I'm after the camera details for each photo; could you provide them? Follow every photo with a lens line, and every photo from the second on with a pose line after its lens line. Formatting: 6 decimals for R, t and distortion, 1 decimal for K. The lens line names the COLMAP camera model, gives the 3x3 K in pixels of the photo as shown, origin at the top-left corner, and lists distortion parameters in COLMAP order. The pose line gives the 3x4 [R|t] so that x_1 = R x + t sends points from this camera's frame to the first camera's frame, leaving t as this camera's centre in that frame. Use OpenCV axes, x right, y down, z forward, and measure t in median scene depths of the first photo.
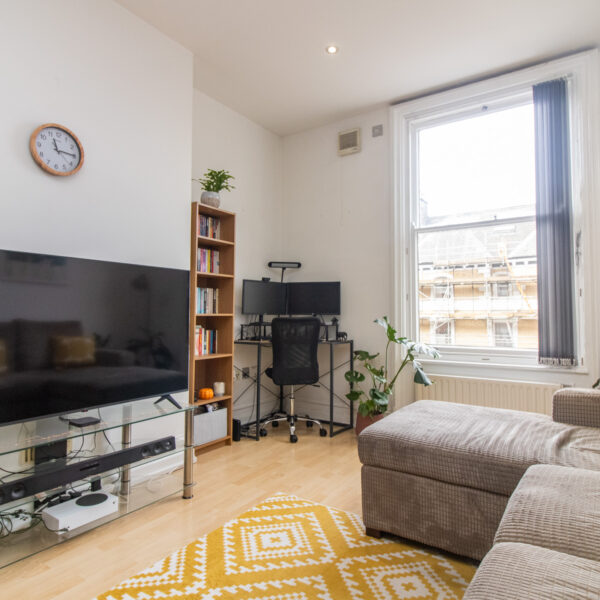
lens RADIAL K [[432.6, 0, 300.0], [0, 432.6, 300.0], [0, 0, 1]] dist [-0.000233, 0.000720]
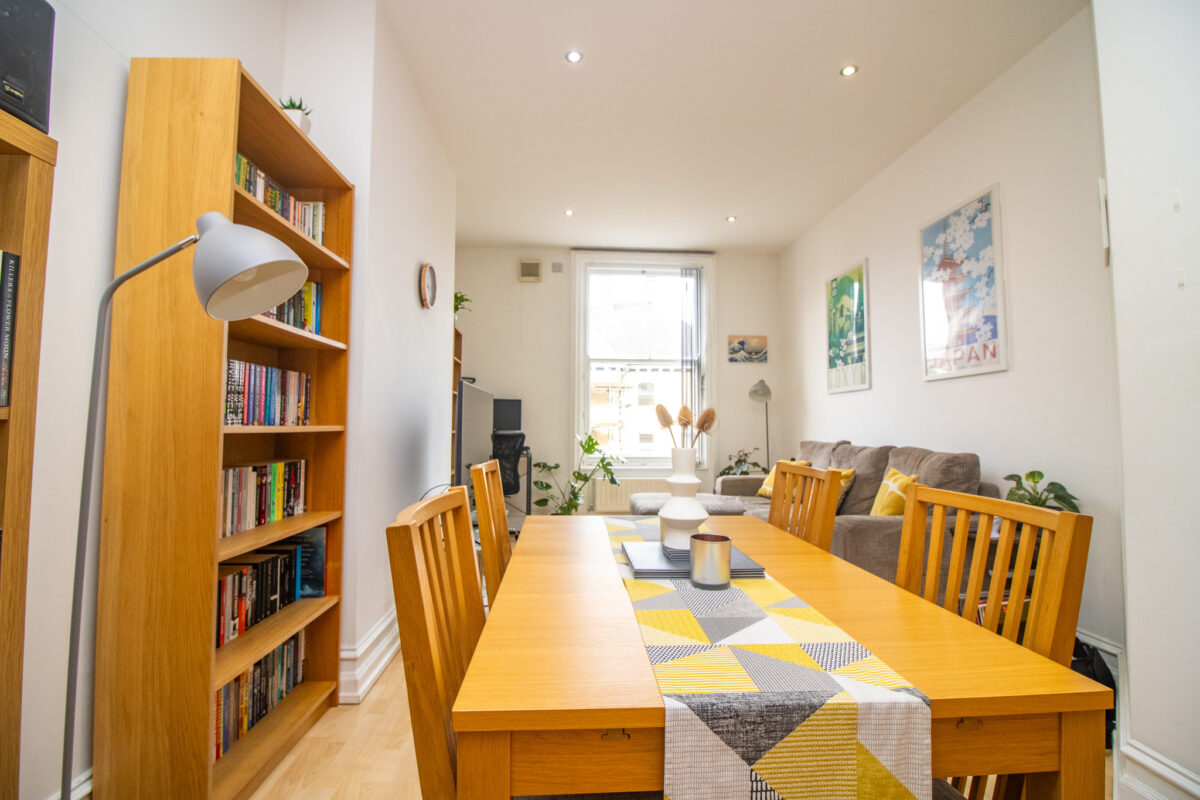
lens RADIAL K [[578.5, 0, 600.0], [0, 578.5, 400.0], [0, 0, 1]] dist [-0.000656, -0.000081]
pose [[0.783703, 0.028180, 0.620496, -0.801686], [-0.024423, 0.999596, -0.014550, -0.031115], [-0.620655, -0.003751, 0.784075, -0.309505]]
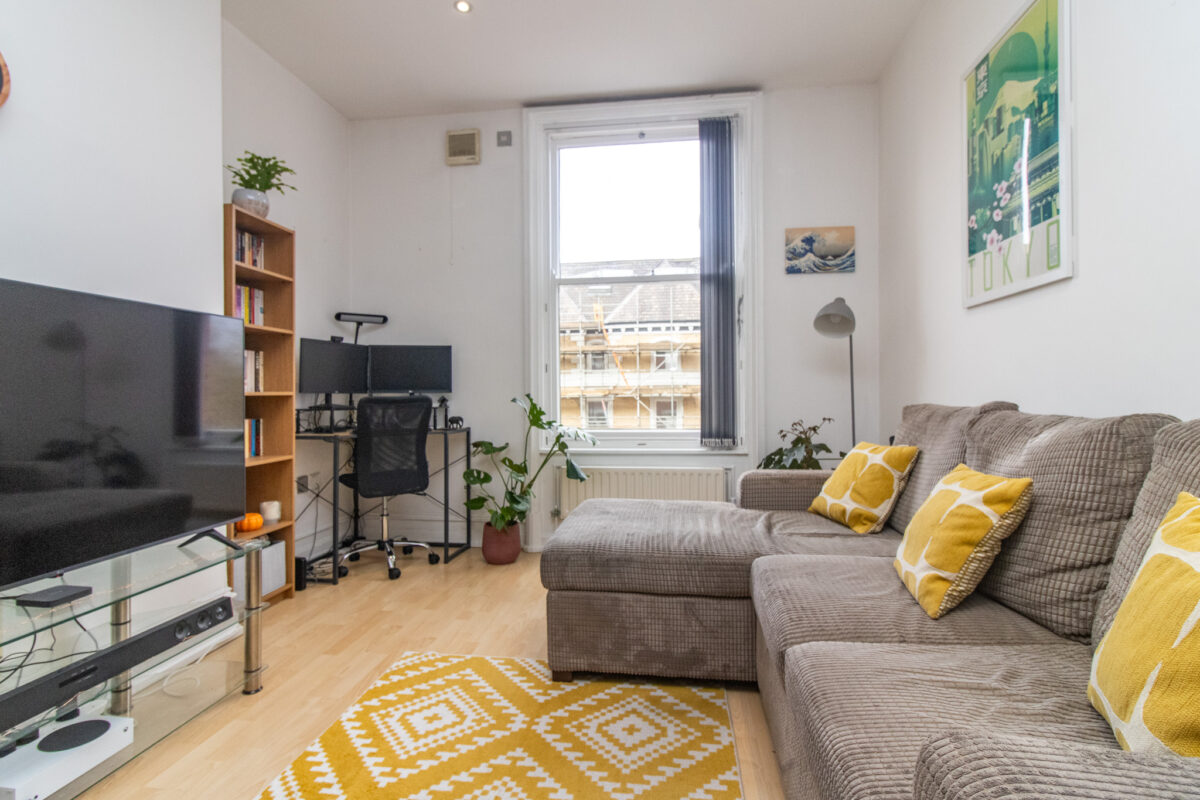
lens RADIAL K [[578.5, 0, 600.0], [0, 578.5, 400.0], [0, 0, 1]] dist [-0.000656, -0.000081]
pose [[0.894754, -0.014423, 0.446327, -0.141316], [-0.005847, 0.999014, 0.044006, 0.004245], [-0.446522, -0.041984, 0.893787, 0.051485]]
